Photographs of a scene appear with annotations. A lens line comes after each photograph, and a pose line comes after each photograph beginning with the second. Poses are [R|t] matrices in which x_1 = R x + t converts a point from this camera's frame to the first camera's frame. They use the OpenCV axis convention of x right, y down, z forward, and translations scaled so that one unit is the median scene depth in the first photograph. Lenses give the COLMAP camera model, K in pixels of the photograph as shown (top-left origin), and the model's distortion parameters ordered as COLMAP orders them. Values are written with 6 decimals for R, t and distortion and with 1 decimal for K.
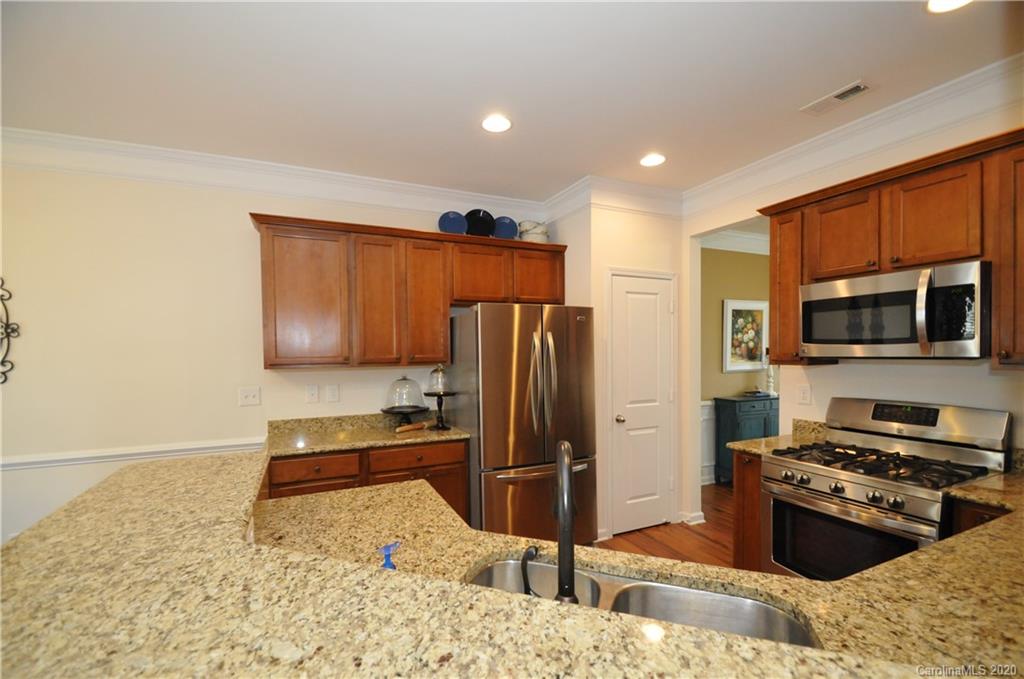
lens RADIAL K [[449.1, 0, 516.5], [0, 449.1, 349.8], [0, 0, 1]] dist [0.001553, -0.007526]
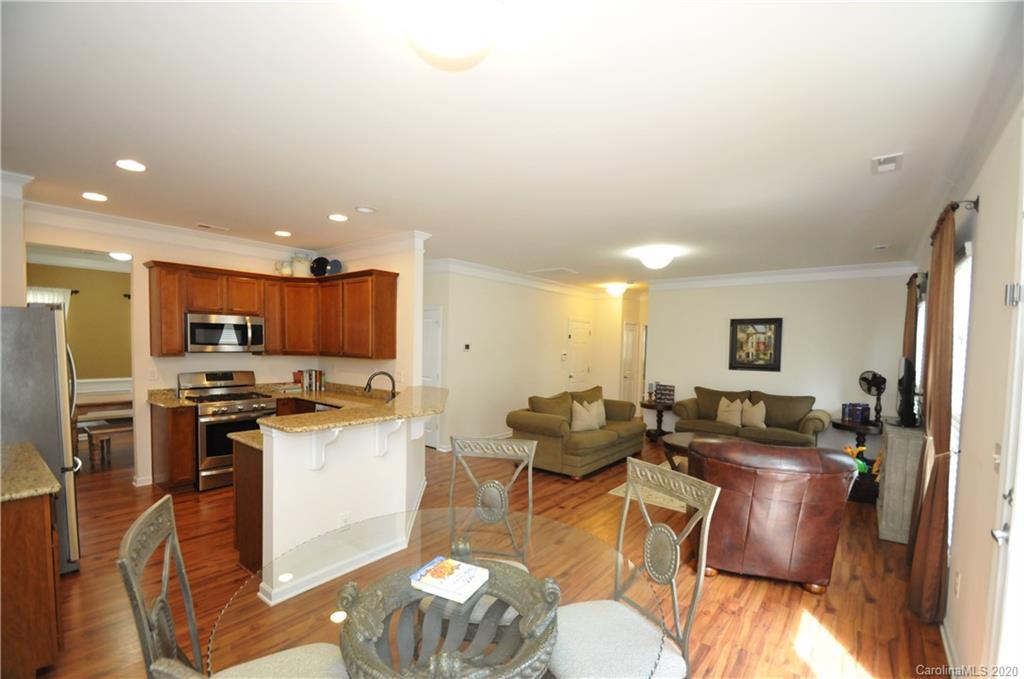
lens RADIAL K [[449.1, 0, 521.5], [0, 449.1, 346.5], [0, 0, 1]] dist [0.001553, -0.007526]
pose [[-0.446137, -0.006046, 0.894944, -2.064494], [-0.016751, 0.999858, -0.001595, -0.031920], [-0.894808, -0.015703, -0.446175, 0.737860]]
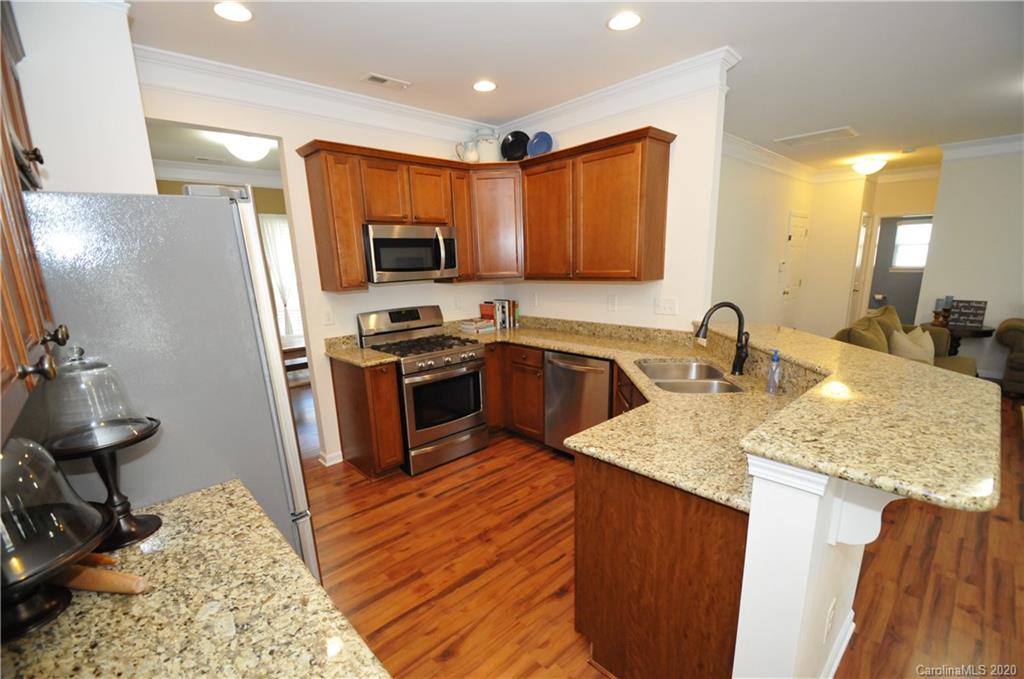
lens RADIAL K [[449.1, 0, 507.2], [0, 449.1, 347.7], [0, 0, 1]] dist [0.001553, -0.007526]
pose [[-0.299534, -0.163315, 0.940004, -0.881987], [0.033633, 0.982821, 0.181471, -0.025690], [-0.953493, 0.085972, -0.288896, 1.276034]]
